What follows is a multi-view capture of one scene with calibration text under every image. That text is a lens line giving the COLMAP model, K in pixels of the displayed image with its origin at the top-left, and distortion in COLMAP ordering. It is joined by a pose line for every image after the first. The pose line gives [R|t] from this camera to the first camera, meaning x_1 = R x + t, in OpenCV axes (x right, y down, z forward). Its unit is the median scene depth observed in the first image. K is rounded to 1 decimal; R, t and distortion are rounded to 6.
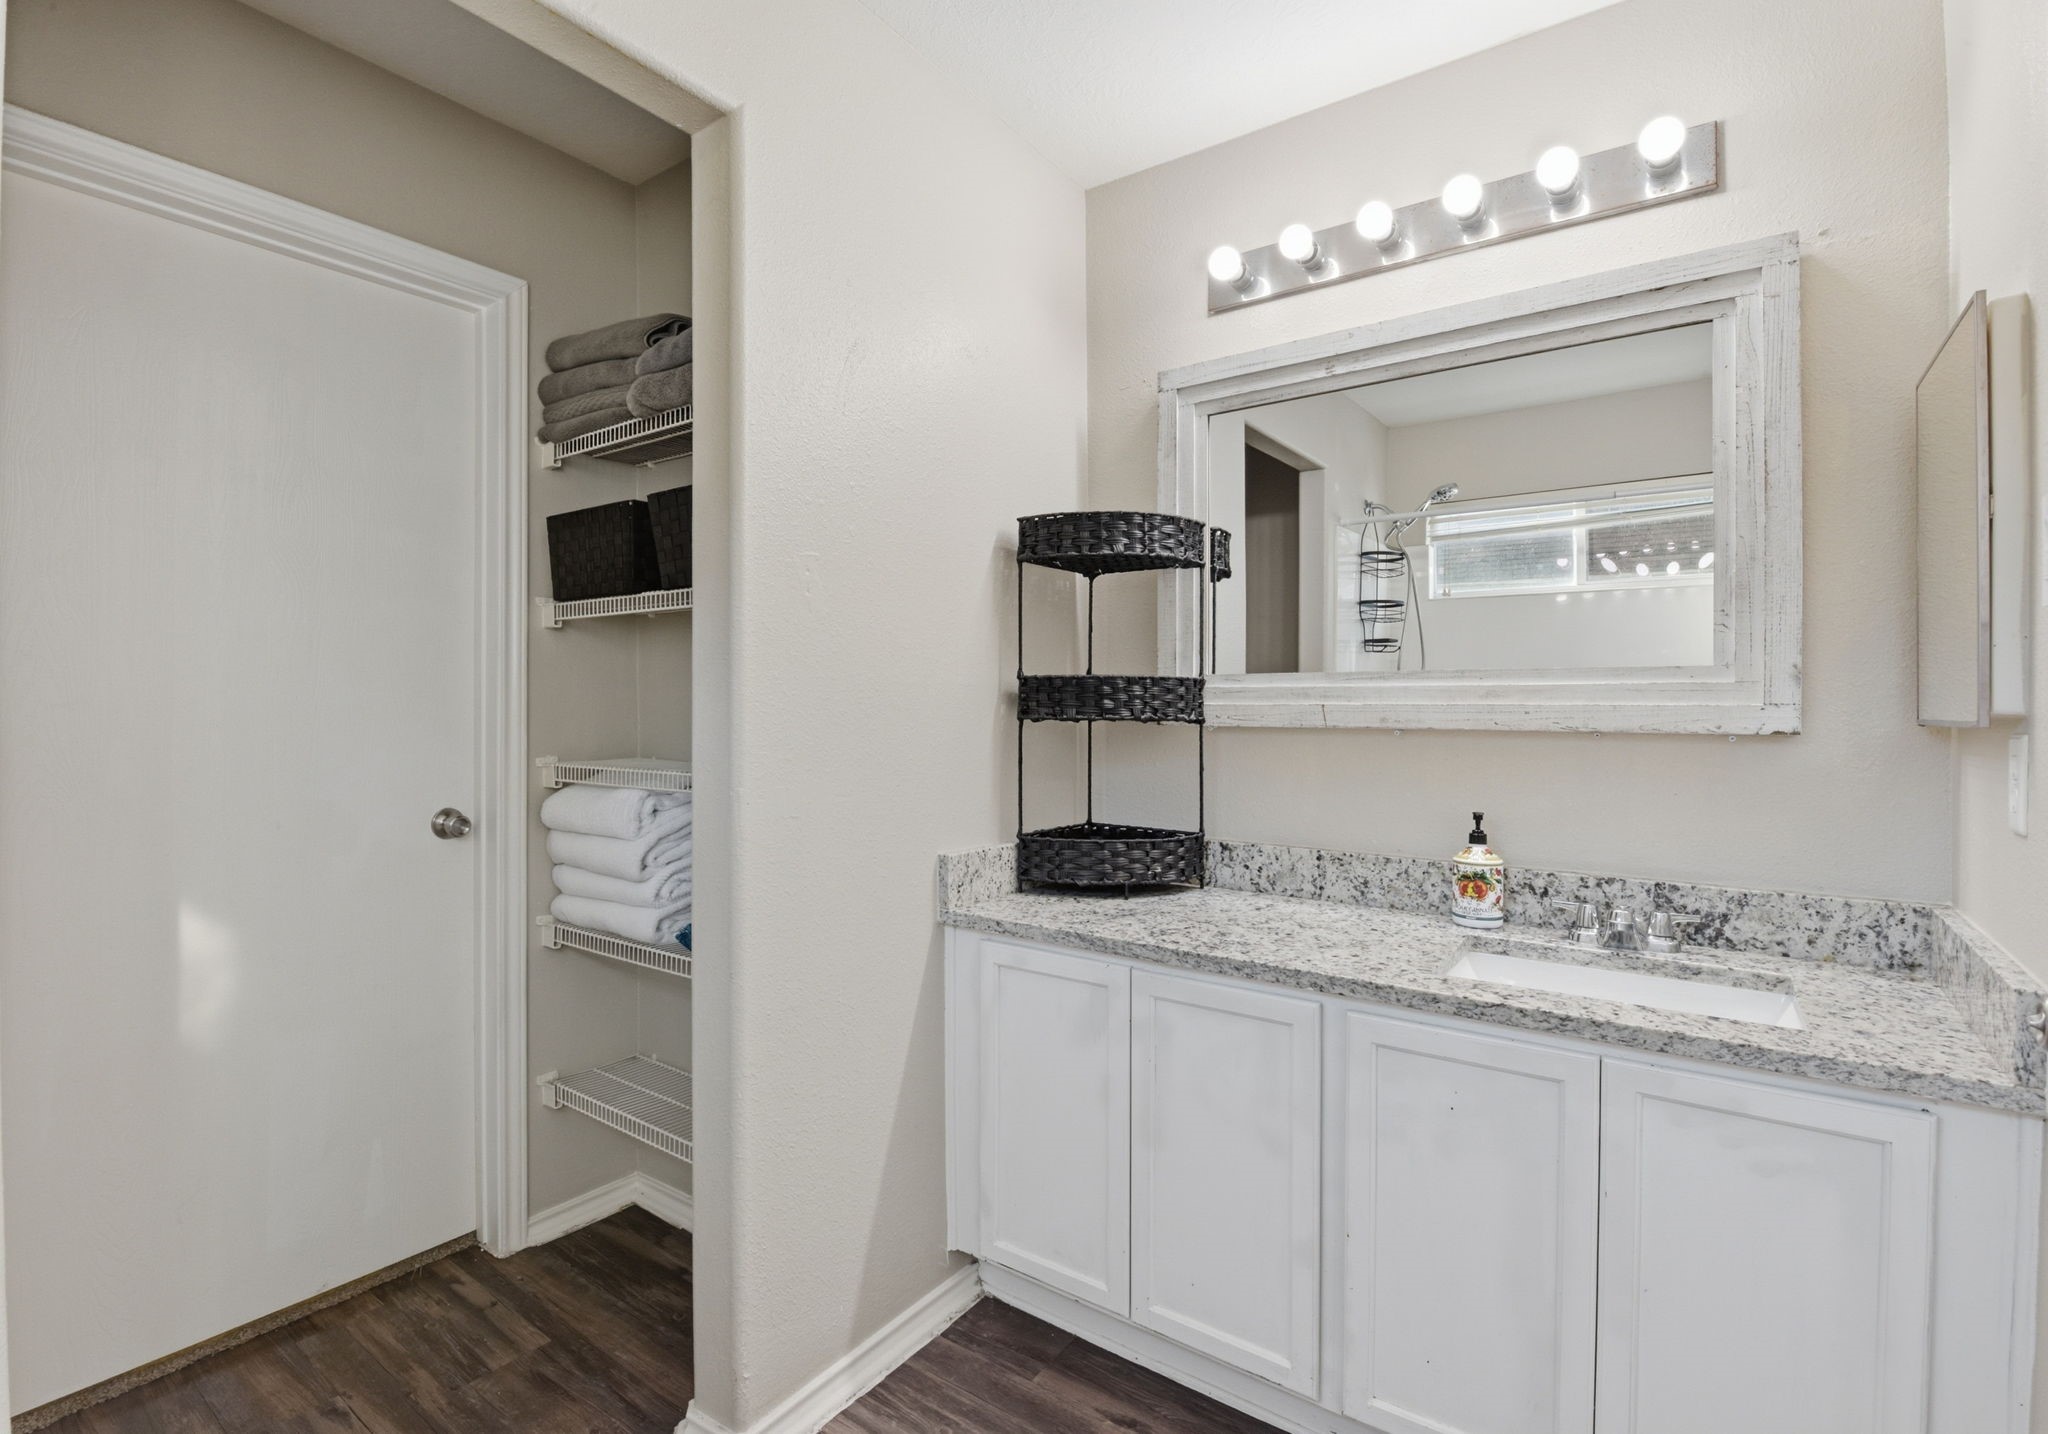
lens RADIAL K [[967.8, 0, 989.4], [0, 967.8, 706.2], [0, 0, 1]] dist [0.000358, -0.011545]
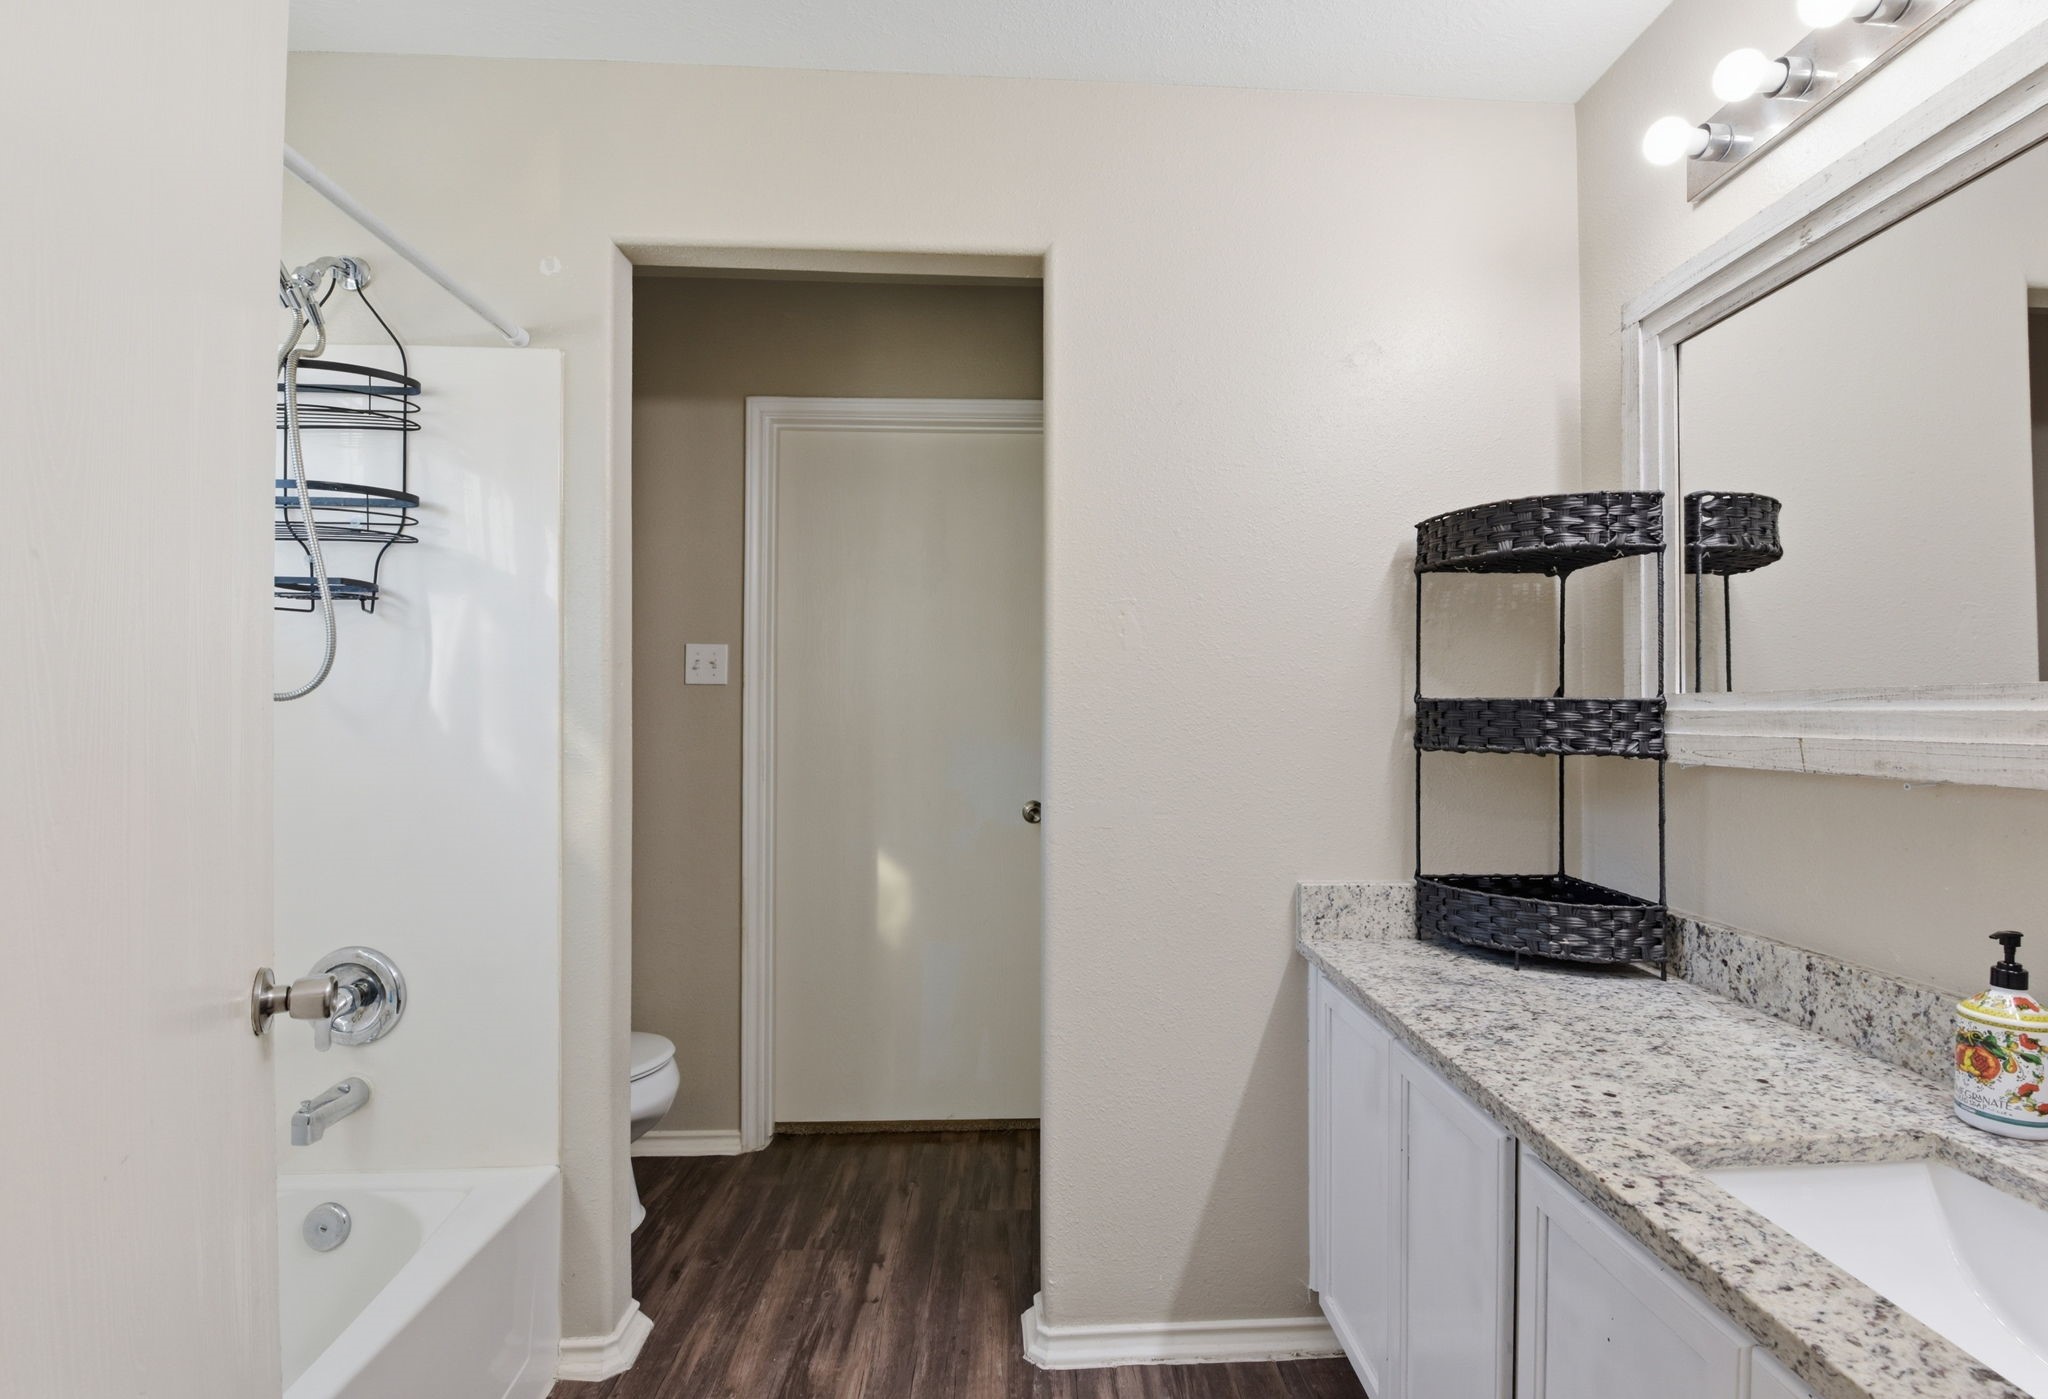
lens RADIAL K [[933.8, 0, 1062.9], [0, 933.8, 711.0], [0, 0, 1]] dist [0.000506, -0.014026]
pose [[0.638707, -0.003005, -0.769444, 0.505732], [-0.000855, 0.999989, -0.004615, -0.016628], [0.769449, 0.003606, 0.638698, 0.195208]]
